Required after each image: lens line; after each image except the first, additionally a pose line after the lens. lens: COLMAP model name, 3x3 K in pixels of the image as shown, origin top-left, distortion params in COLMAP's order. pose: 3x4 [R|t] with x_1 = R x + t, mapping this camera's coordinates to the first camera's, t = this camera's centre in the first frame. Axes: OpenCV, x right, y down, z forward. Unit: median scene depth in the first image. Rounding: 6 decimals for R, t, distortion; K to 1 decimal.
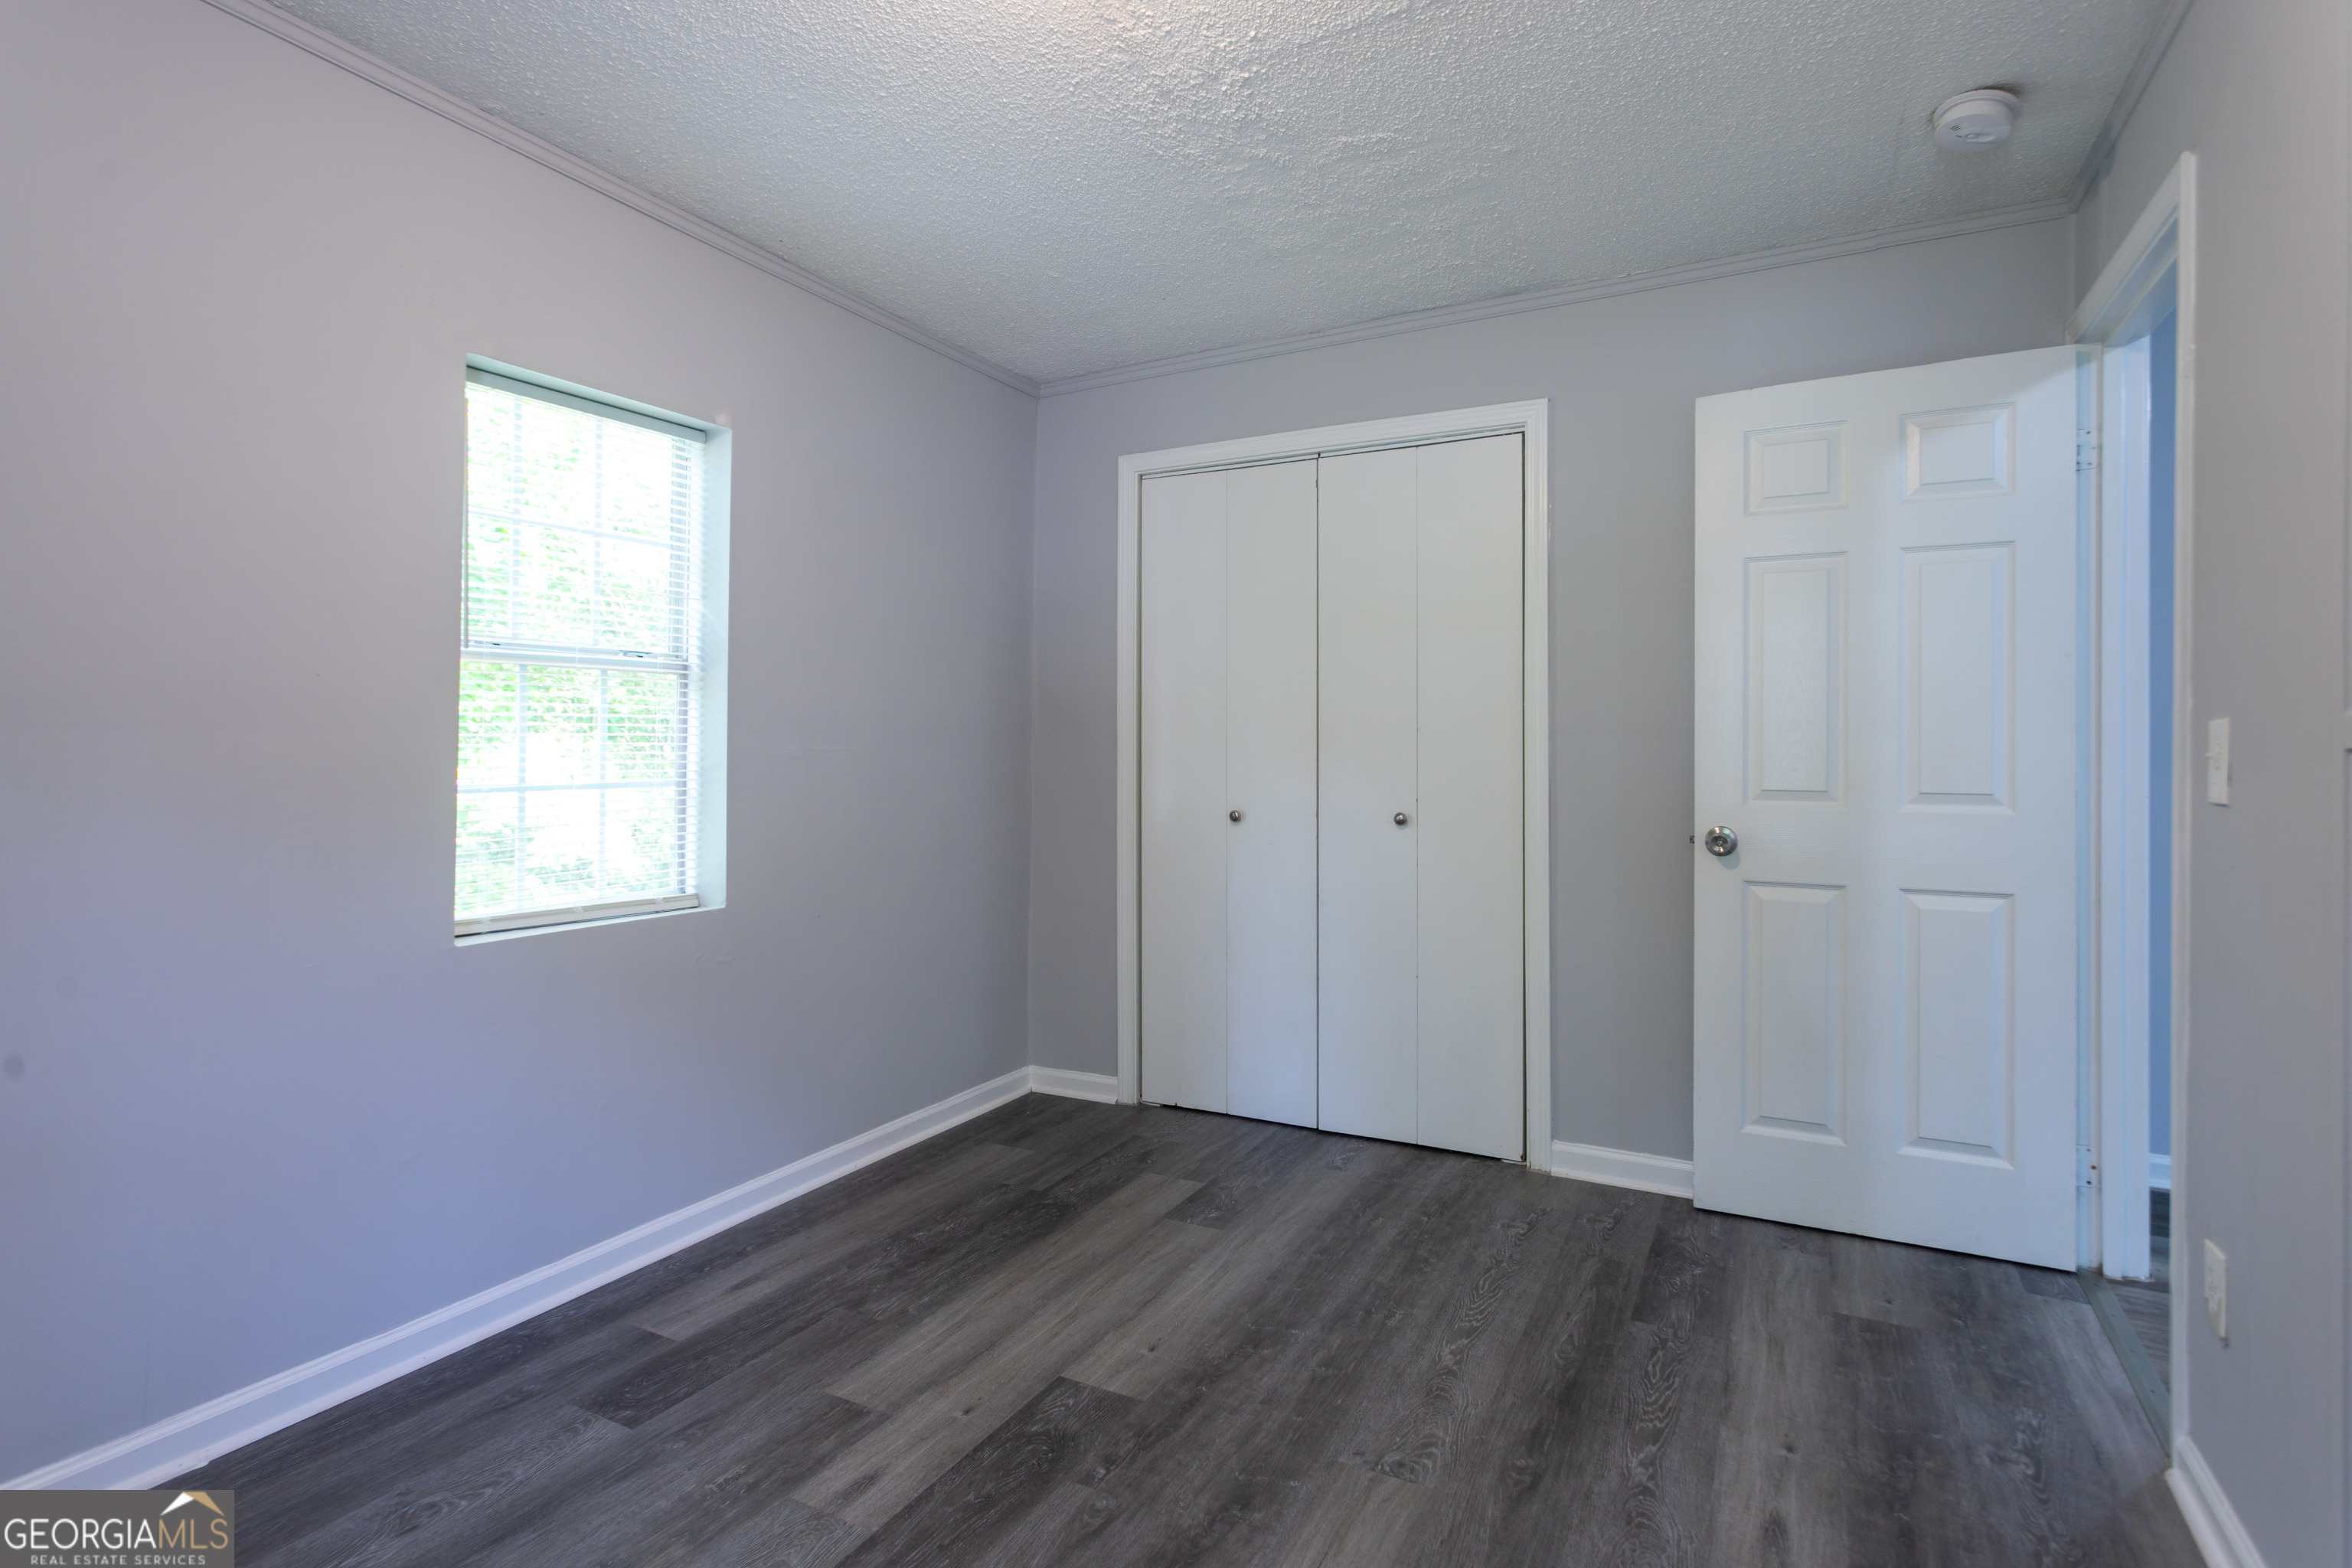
lens RADIAL K [[1185.6, 0, 1180.0], [0, 1185.6, 743.1], [0, 0, 1]] dist [-0.002474, -0.000604]
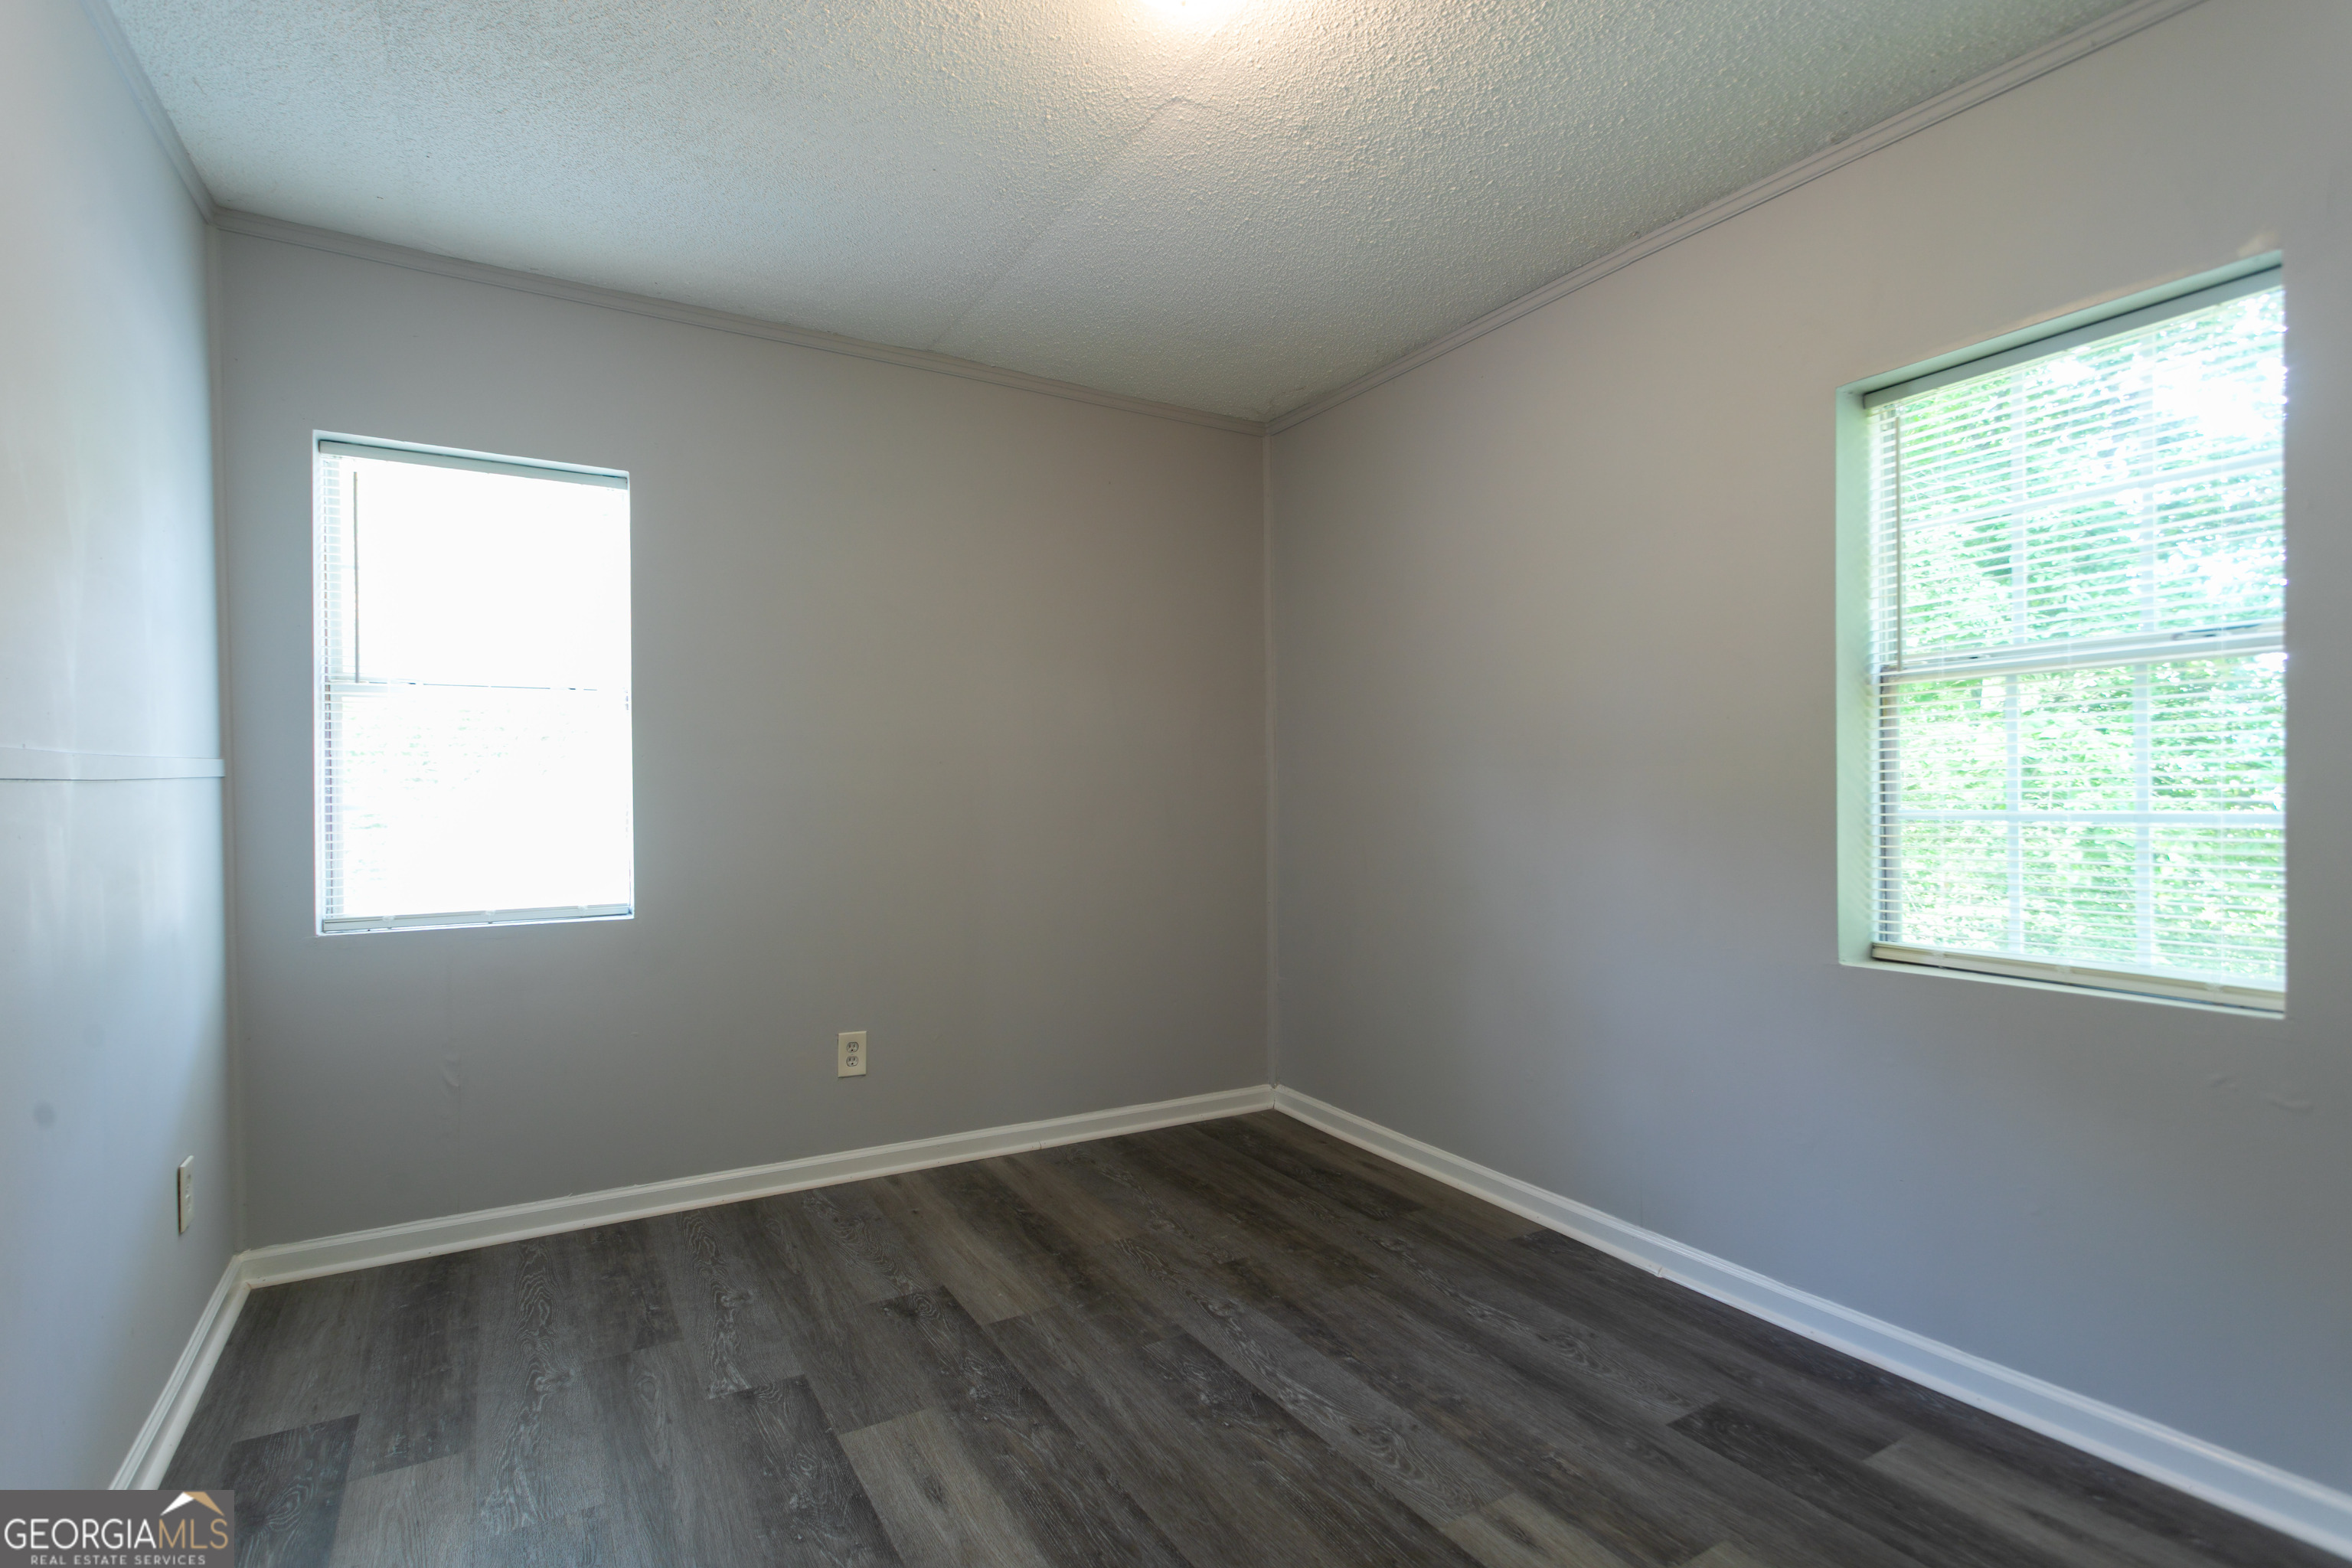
lens RADIAL K [[1151.2, 0, 1176.0], [0, 1151.2, 784.0], [0, 0, 1]] dist [-0.000773, -0.000424]
pose [[-0.529538, 0.000203, -0.848286, 0.600631], [0.014077, 0.999864, -0.008548, 0.015637], [0.848169, -0.016468, -0.529469, 1.127915]]
